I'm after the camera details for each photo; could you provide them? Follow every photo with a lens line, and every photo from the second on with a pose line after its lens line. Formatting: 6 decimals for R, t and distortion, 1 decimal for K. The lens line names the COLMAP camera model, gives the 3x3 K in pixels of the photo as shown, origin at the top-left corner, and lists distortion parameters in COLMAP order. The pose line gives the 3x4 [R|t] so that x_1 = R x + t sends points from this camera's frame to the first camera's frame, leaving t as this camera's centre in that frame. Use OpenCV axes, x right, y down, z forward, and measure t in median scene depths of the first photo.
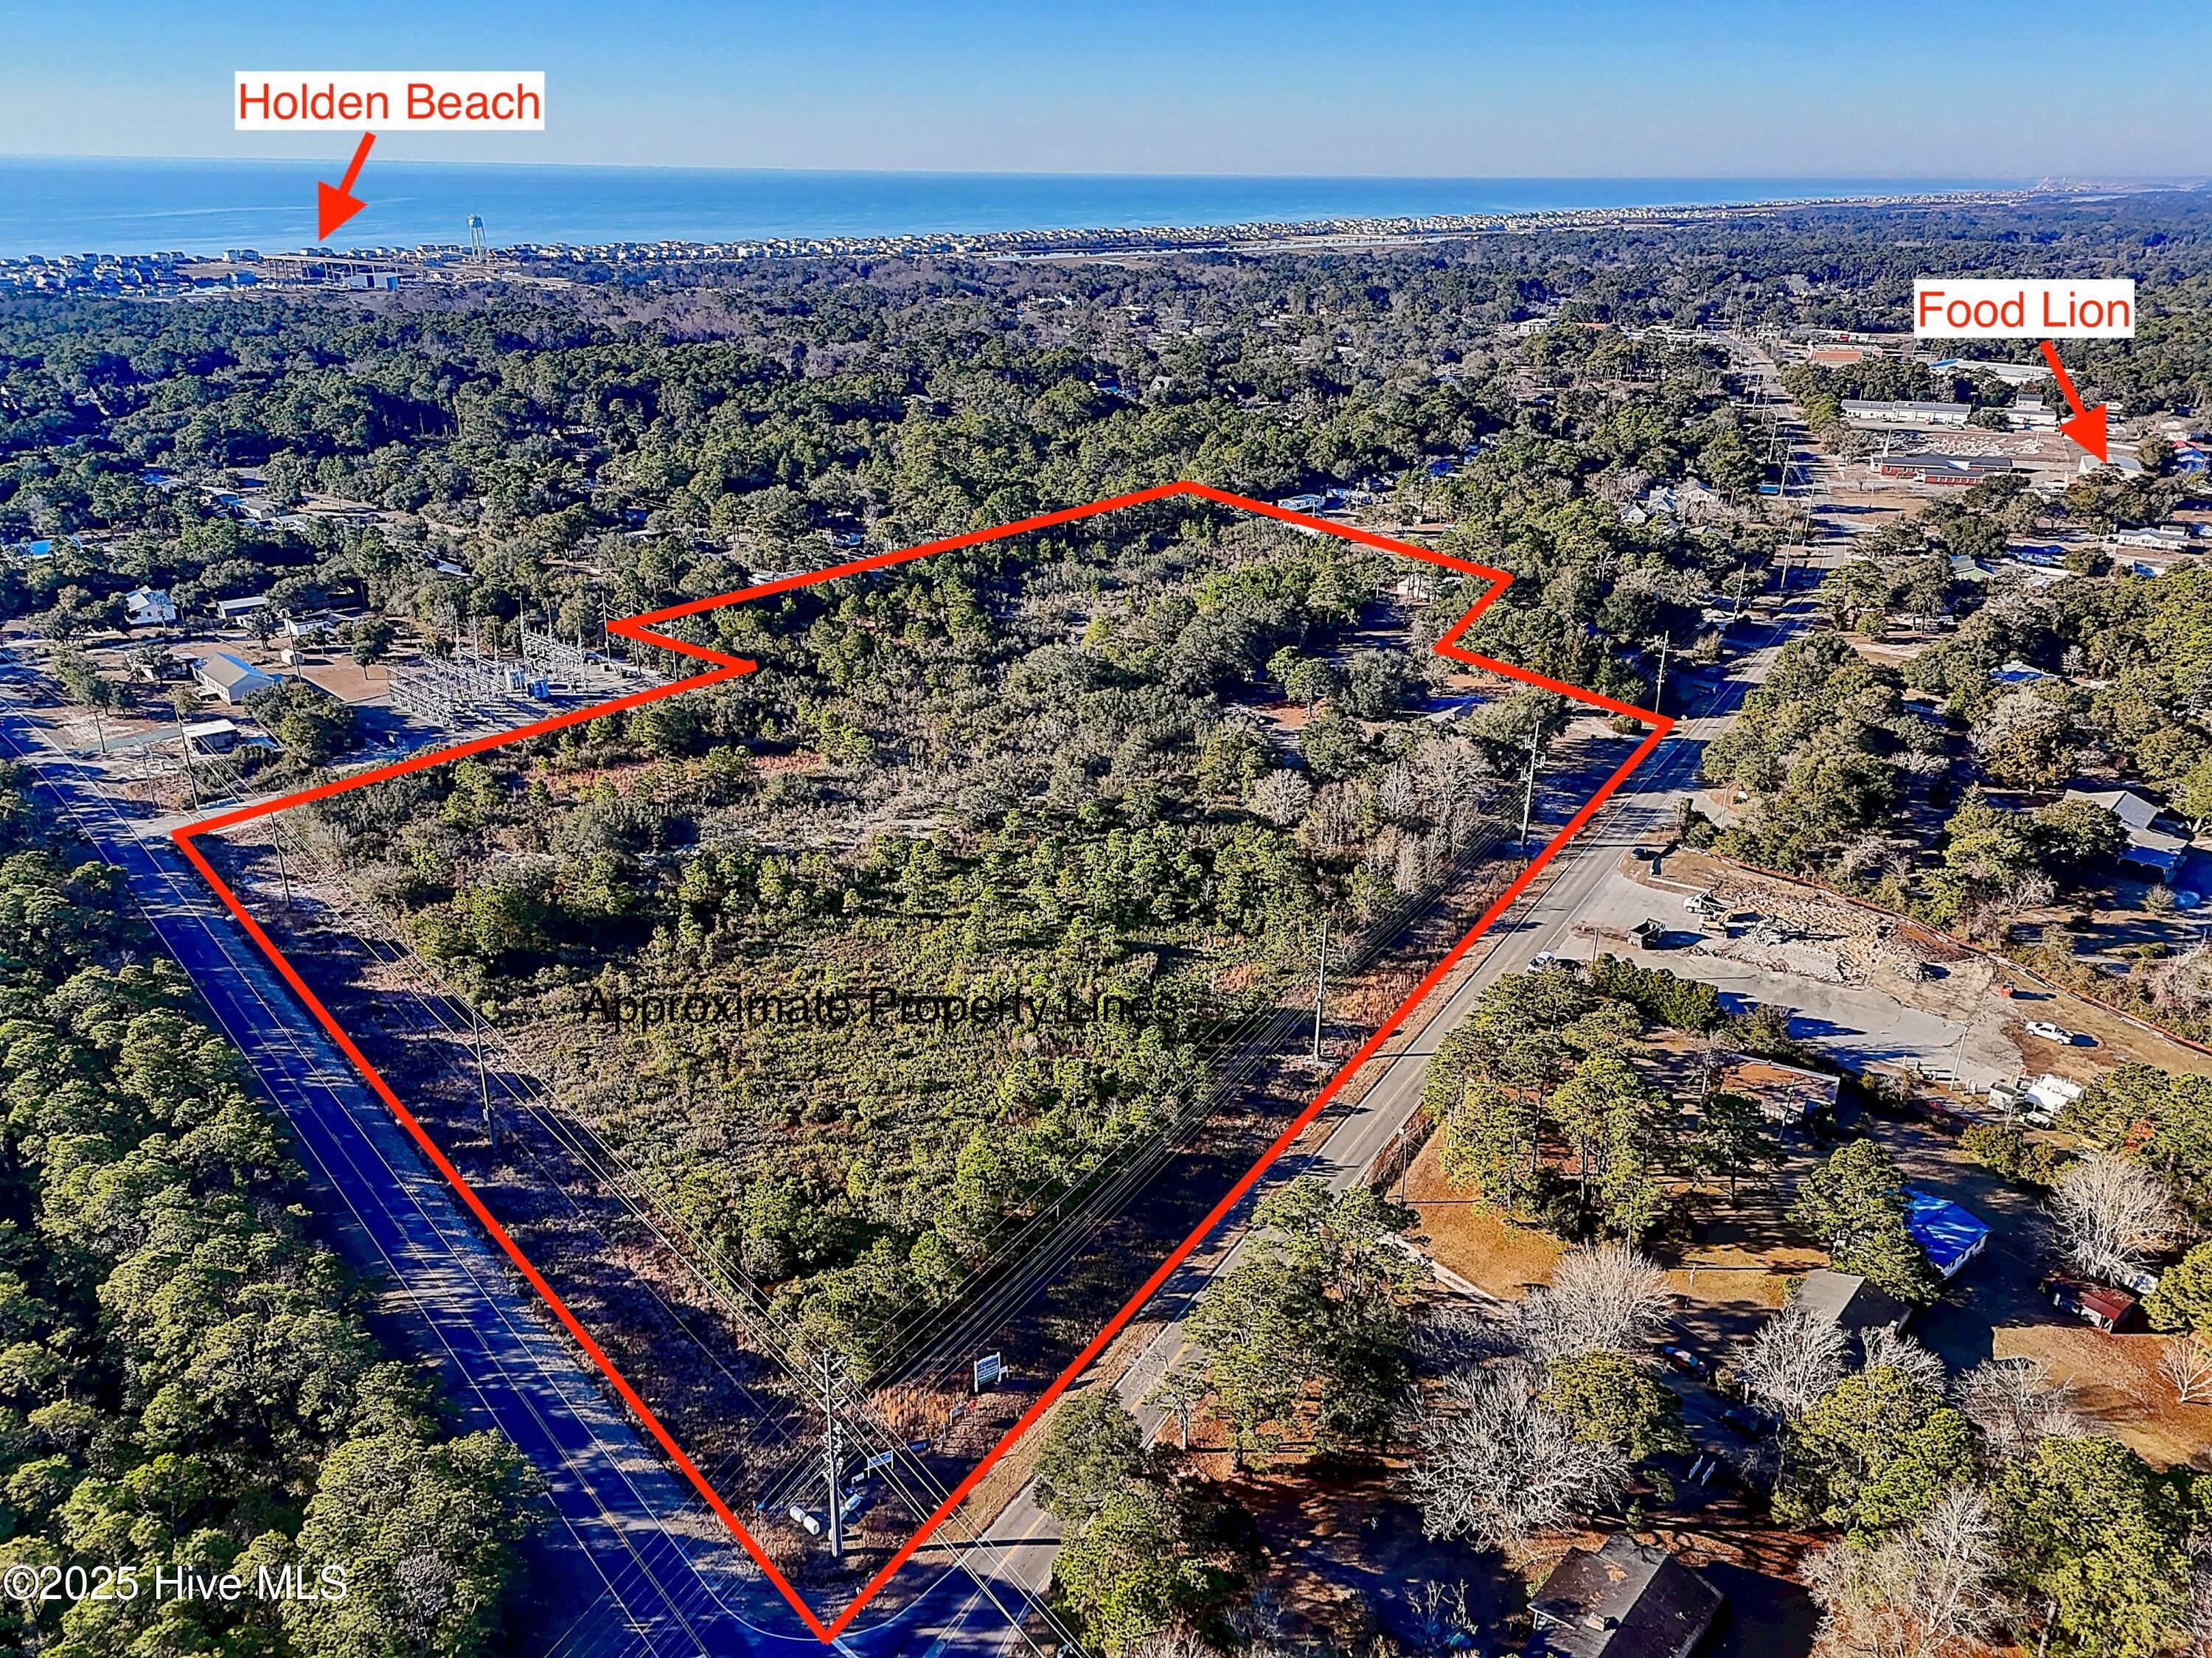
lens RADIAL K [[1607.5, 0, 1106.0], [0, 1607.5, 829.0], [0, 0, 1]] dist [0.077775, -0.067237]
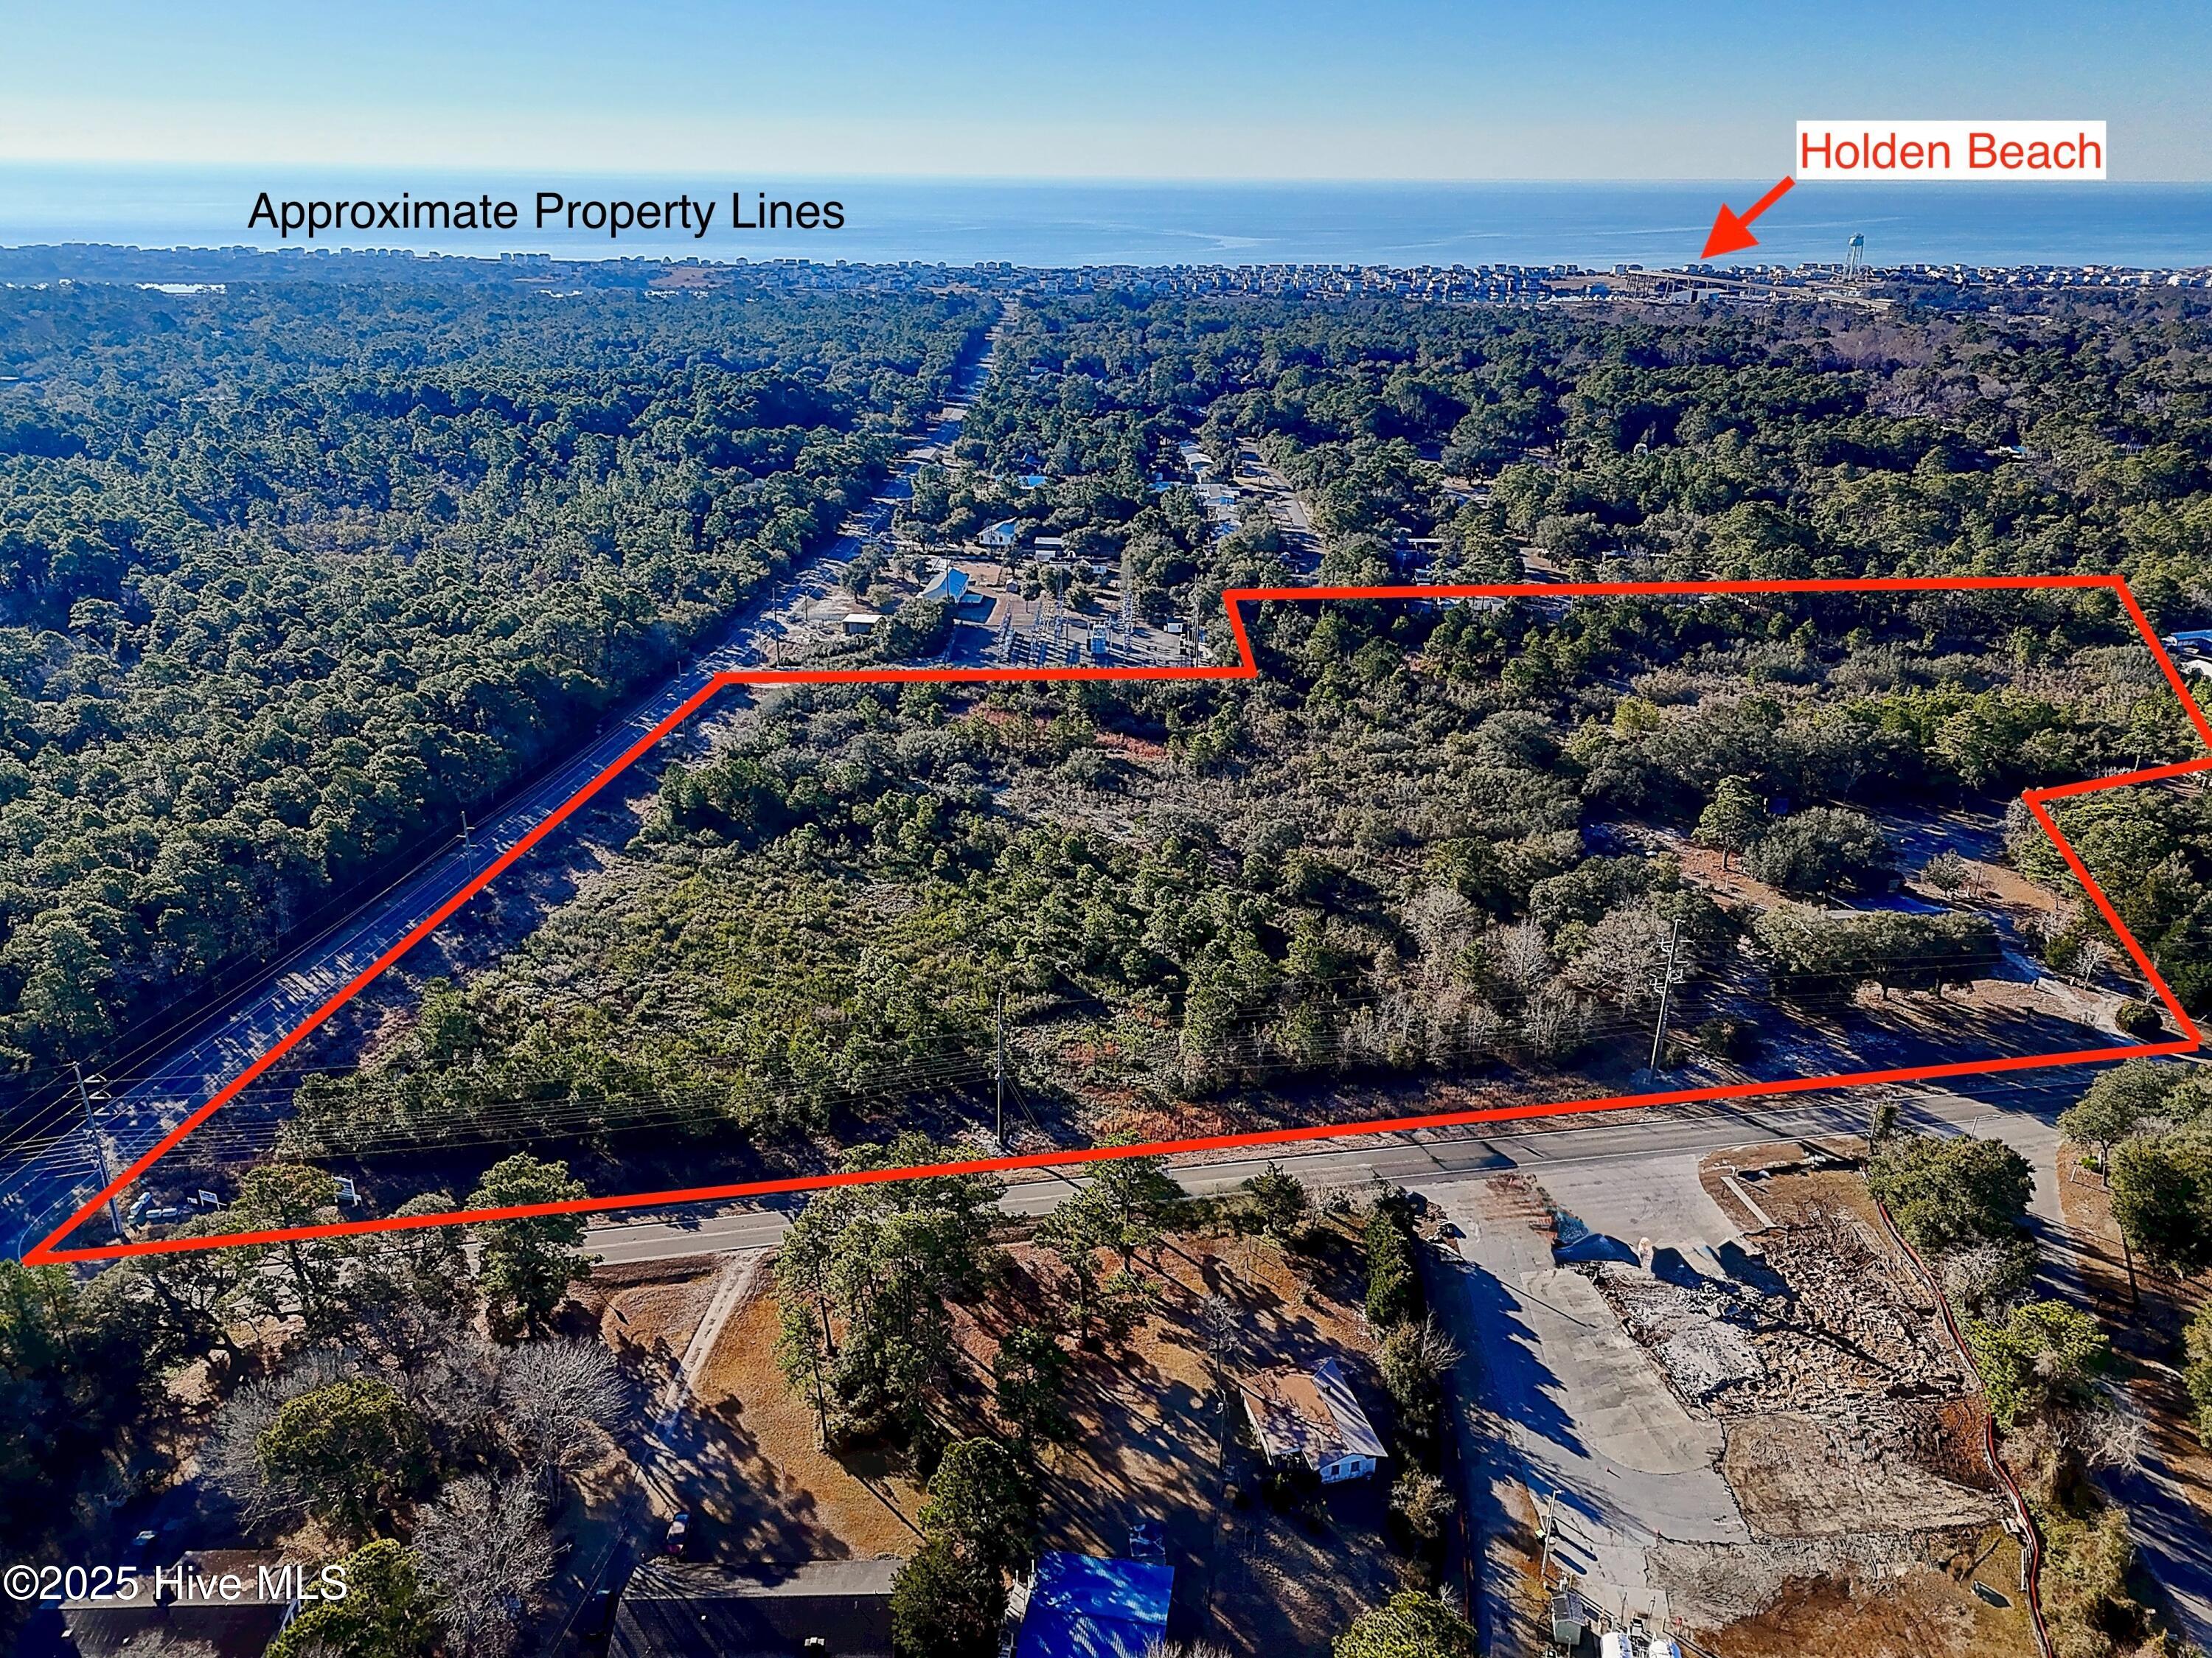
lens RADIAL K [[1607.5, 0, 1106.0], [0, 1607.5, 829.0], [0, 0, 1]] dist [0.077775, -0.067237]
pose [[0.671813, 0.276140, -0.687324, 0.627906], [-0.283301, 0.953152, 0.106031, -0.118650], [0.684404, 0.123486, 0.718570, 0.303626]]
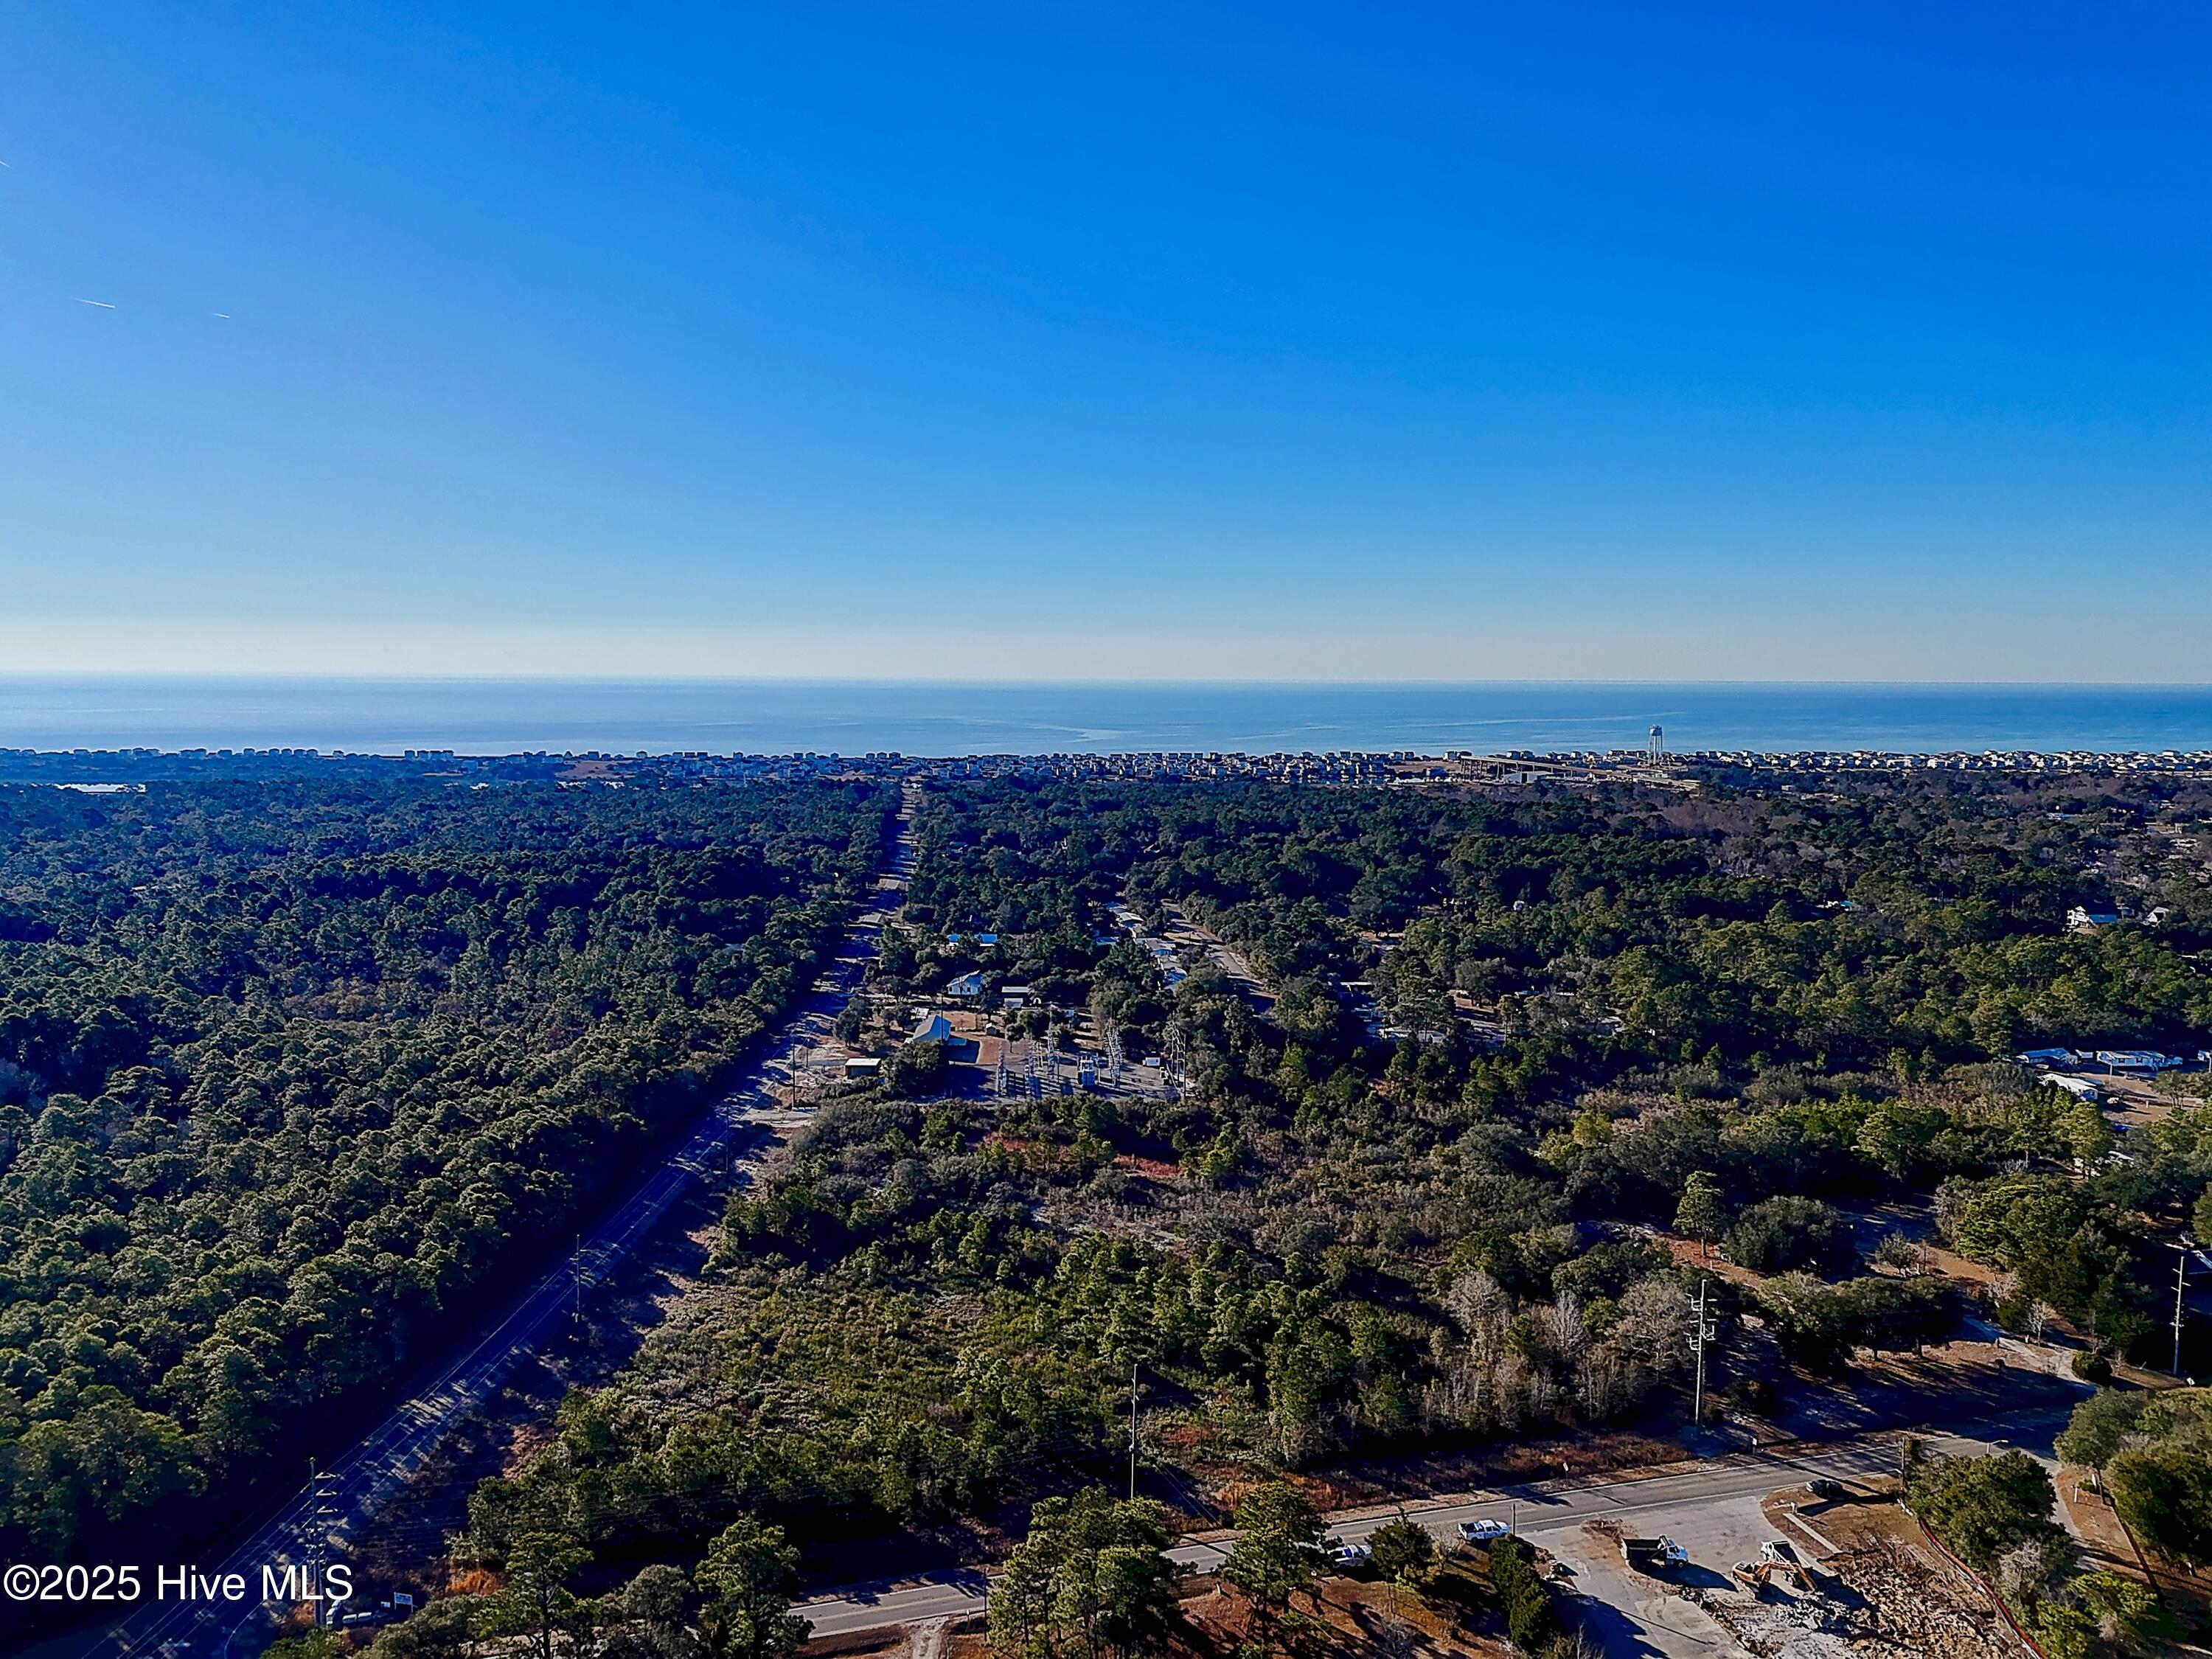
lens RADIAL K [[1607.6, 0, 1106.0], [0, 1607.6, 829.5], [0, 0, 1]] dist [0.077775, -0.067237]
pose [[0.734850, 0.060594, -0.675518, 0.640055], [-0.255006, 0.947604, -0.192403, -0.049527], [0.628465, 0.313649, 0.711798, 0.124598]]
